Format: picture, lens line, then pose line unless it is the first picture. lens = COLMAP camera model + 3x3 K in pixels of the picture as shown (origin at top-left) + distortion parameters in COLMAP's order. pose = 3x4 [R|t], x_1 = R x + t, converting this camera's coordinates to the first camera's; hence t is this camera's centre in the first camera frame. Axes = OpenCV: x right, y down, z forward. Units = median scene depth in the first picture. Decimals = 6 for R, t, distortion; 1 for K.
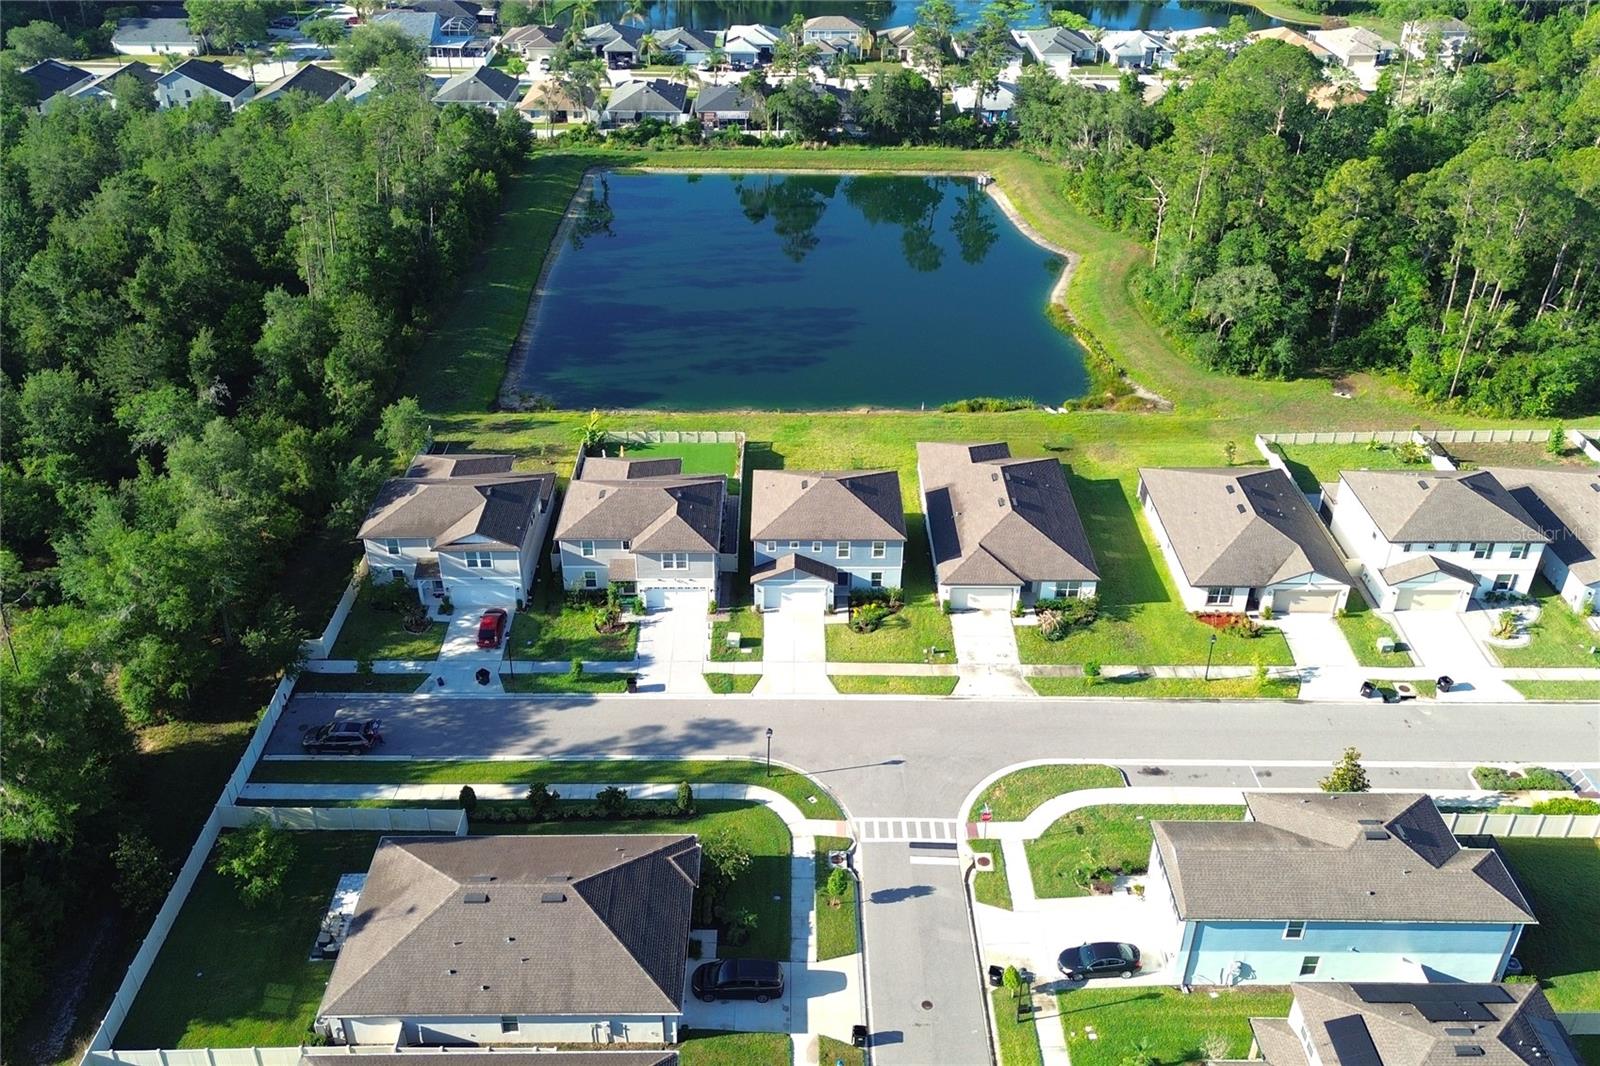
lens RADIAL K [[1352.6, 0, 787.7], [0, 1352.6, 521.8], [0, 0, 1]] dist [0.079594, -0.089567]
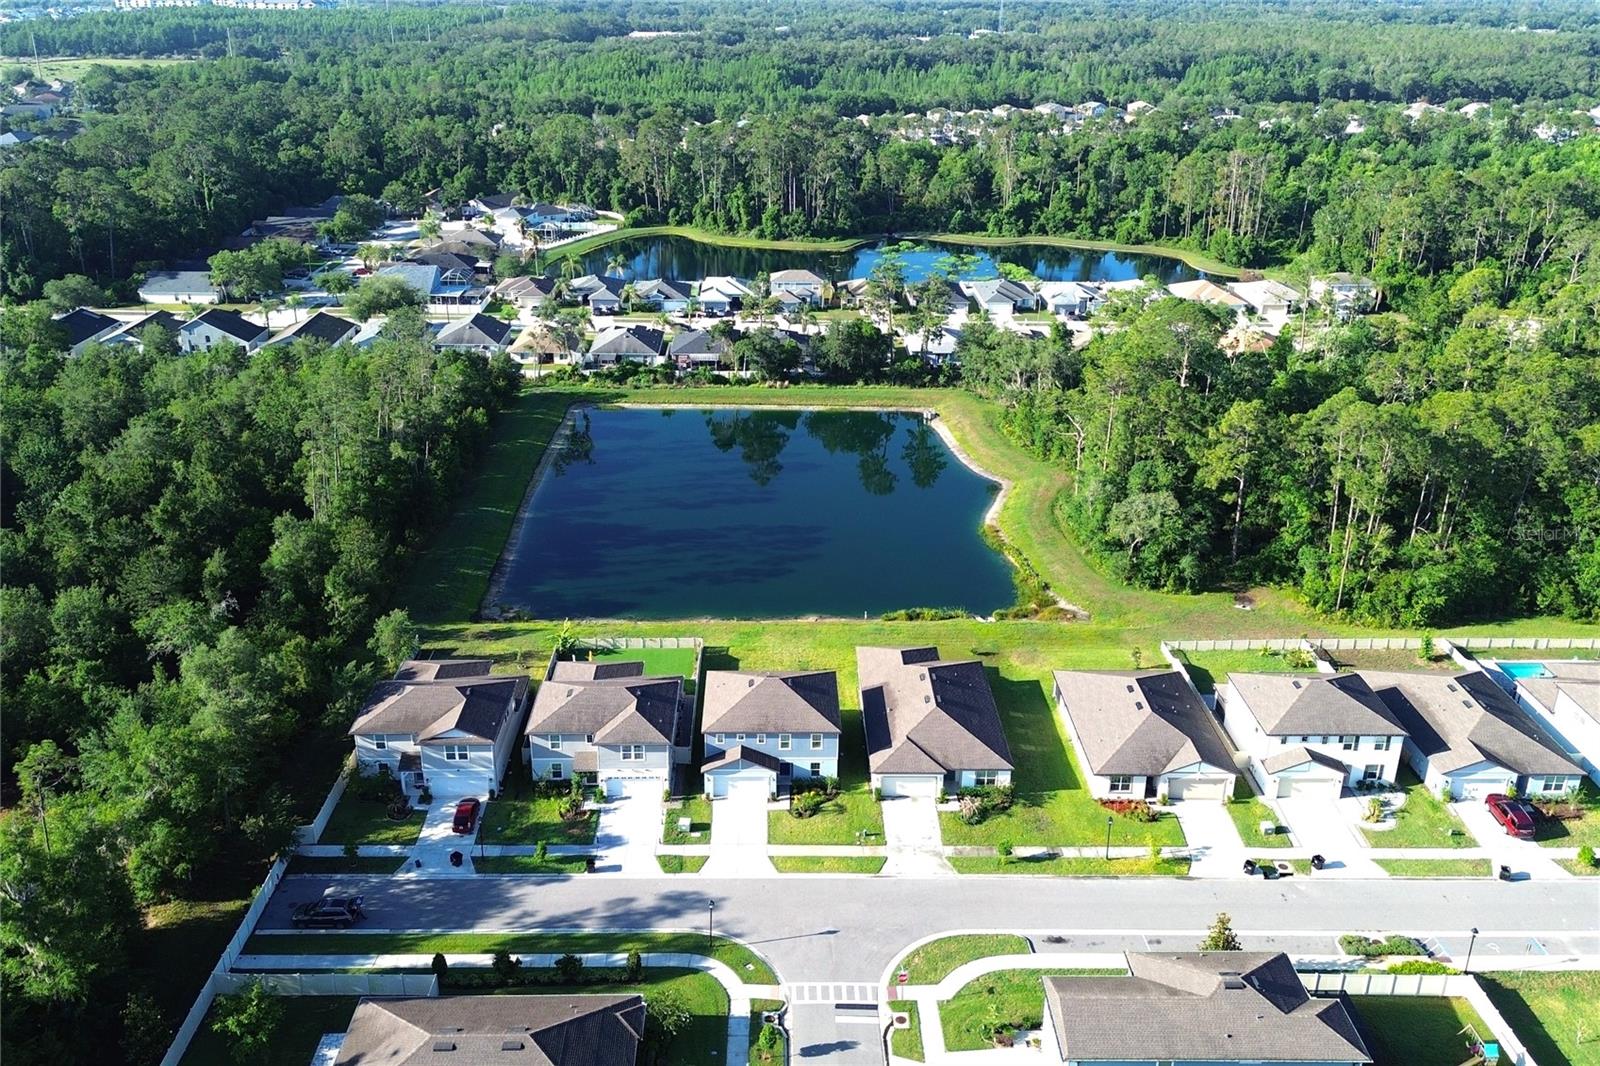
lens RADIAL K [[1352.6, 0, 788.0], [0, 1352.6, 515.6], [0, 0, 1]] dist [0.079594, -0.089567]
pose [[0.999923, -0.000876, 0.012416, 0.029774], [0.002907, 0.986373, -0.164500, 0.020214], [-0.012103, 0.164524, 0.986299, -0.134794]]
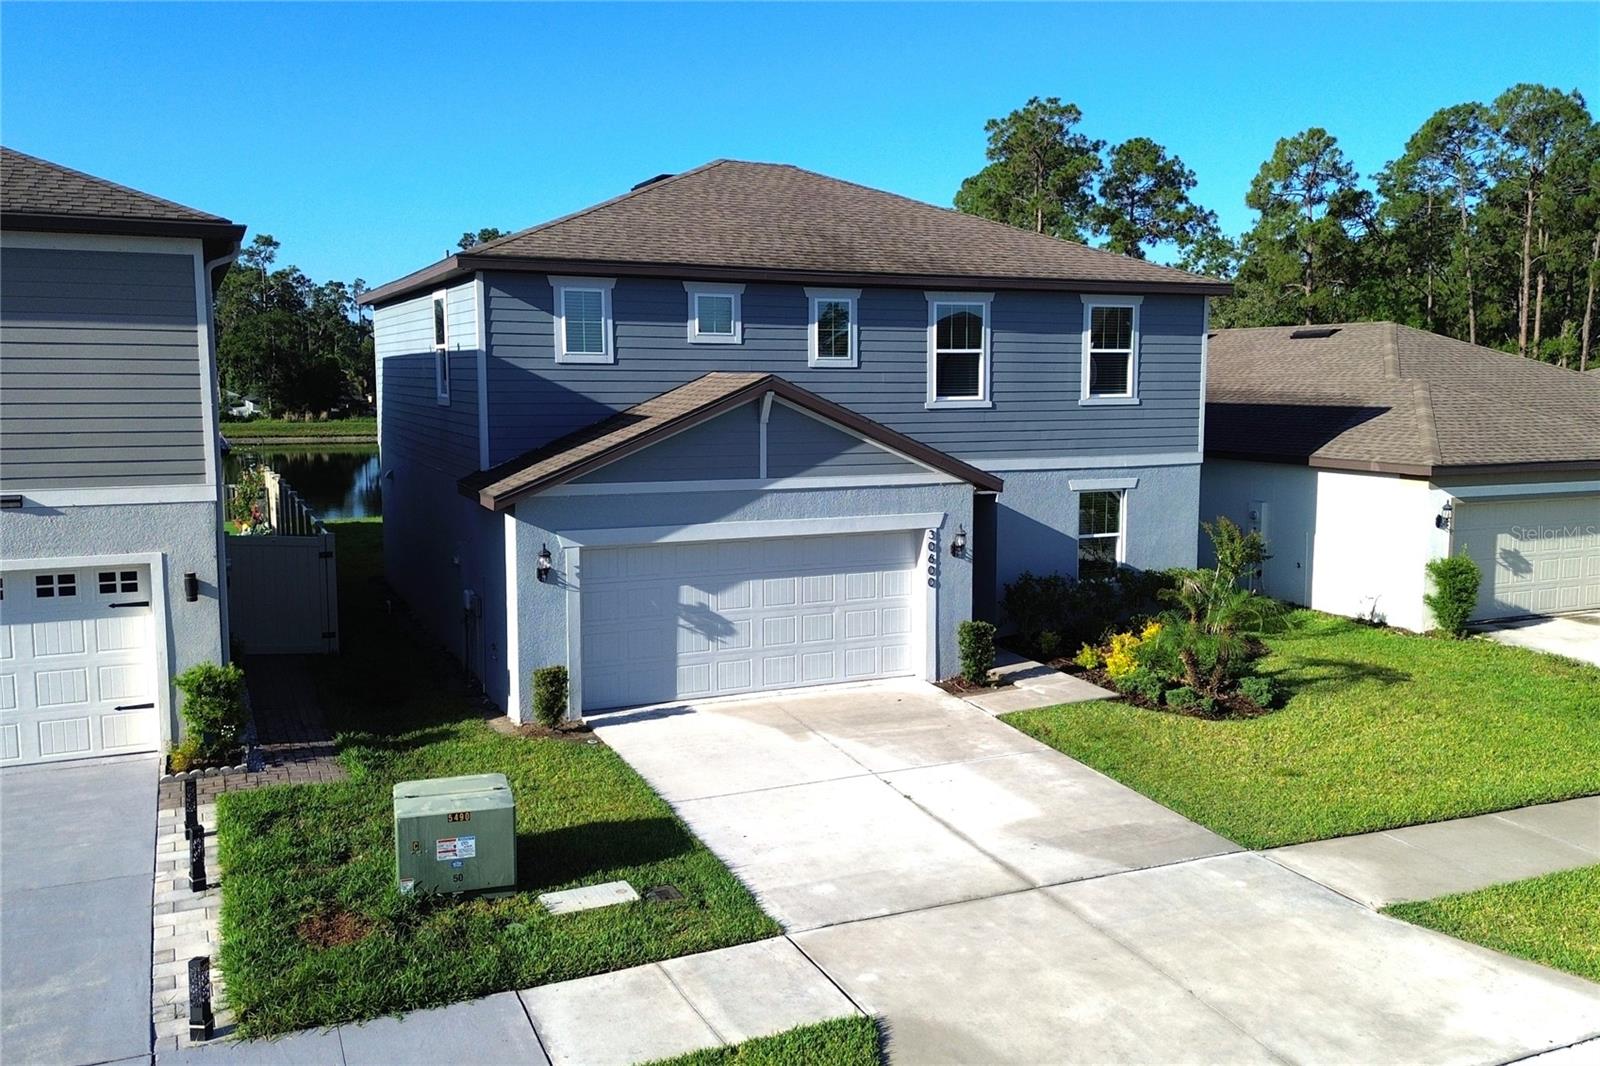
lens RADIAL K [[1352.6, 0, 845.8], [0, 1352.6, 539.2], [0, 0, 1]] dist [0.079594, -0.089567]
pose [[0.902343, -0.052088, 0.427861, -0.055470], [0.223832, 0.904953, -0.361883, 0.108964], [-0.368344, 0.422311, 0.828237, 0.850932]]
